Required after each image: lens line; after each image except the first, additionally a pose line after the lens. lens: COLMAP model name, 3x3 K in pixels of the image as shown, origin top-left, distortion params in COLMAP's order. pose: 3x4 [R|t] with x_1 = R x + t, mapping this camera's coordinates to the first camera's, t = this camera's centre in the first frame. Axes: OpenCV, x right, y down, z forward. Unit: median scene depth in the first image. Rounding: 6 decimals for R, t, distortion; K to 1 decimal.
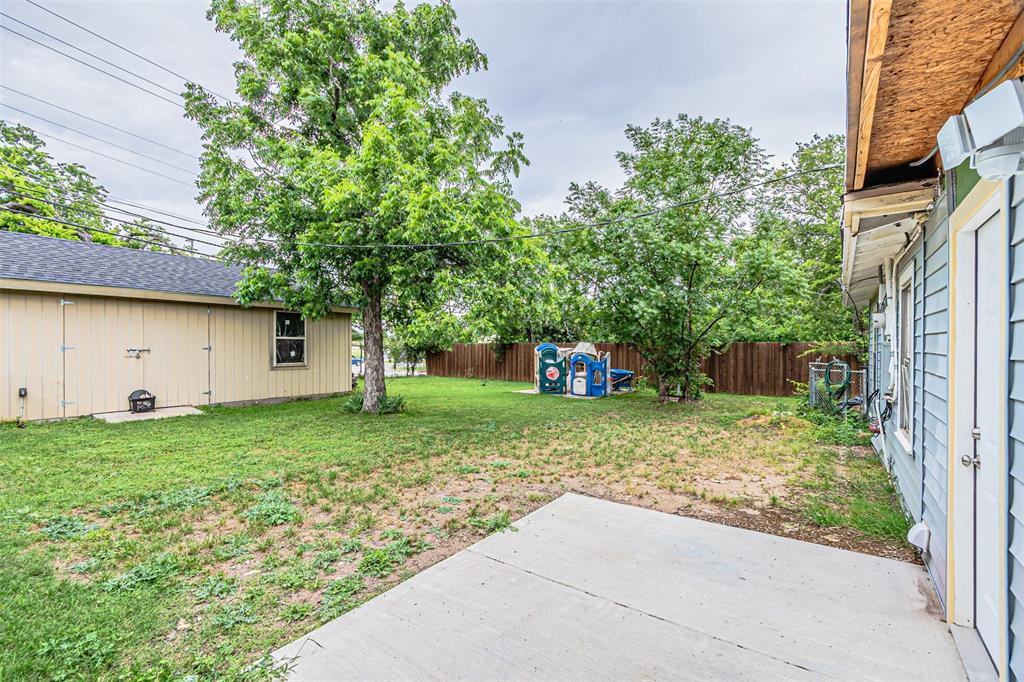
lens RADIAL K [[441.7, 0, 503.2], [0, 441.7, 346.7], [0, 0, 1]] dist [0.006765, -0.002198]
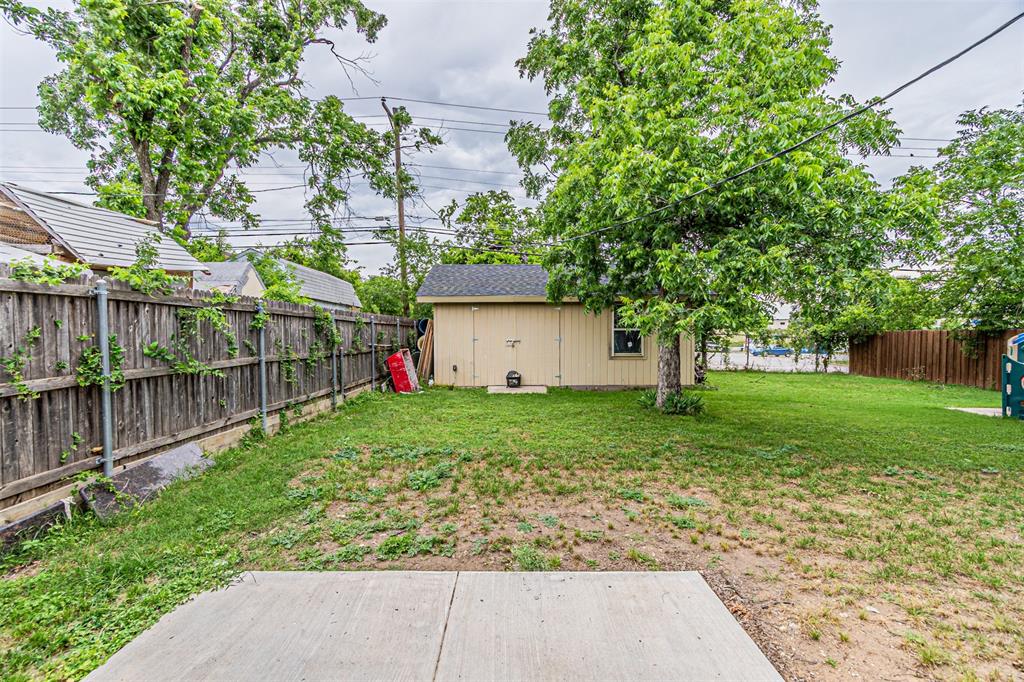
lens RADIAL K [[441.7, 0, 509.0], [0, 441.7, 347.9], [0, 0, 1]] dist [0.006765, -0.002198]
pose [[0.590544, 0.017236, -0.806822, 0.391523], [0.007572, 0.999610, 0.026897, -0.011403], [0.806970, -0.021993, 0.590183, 0.317511]]
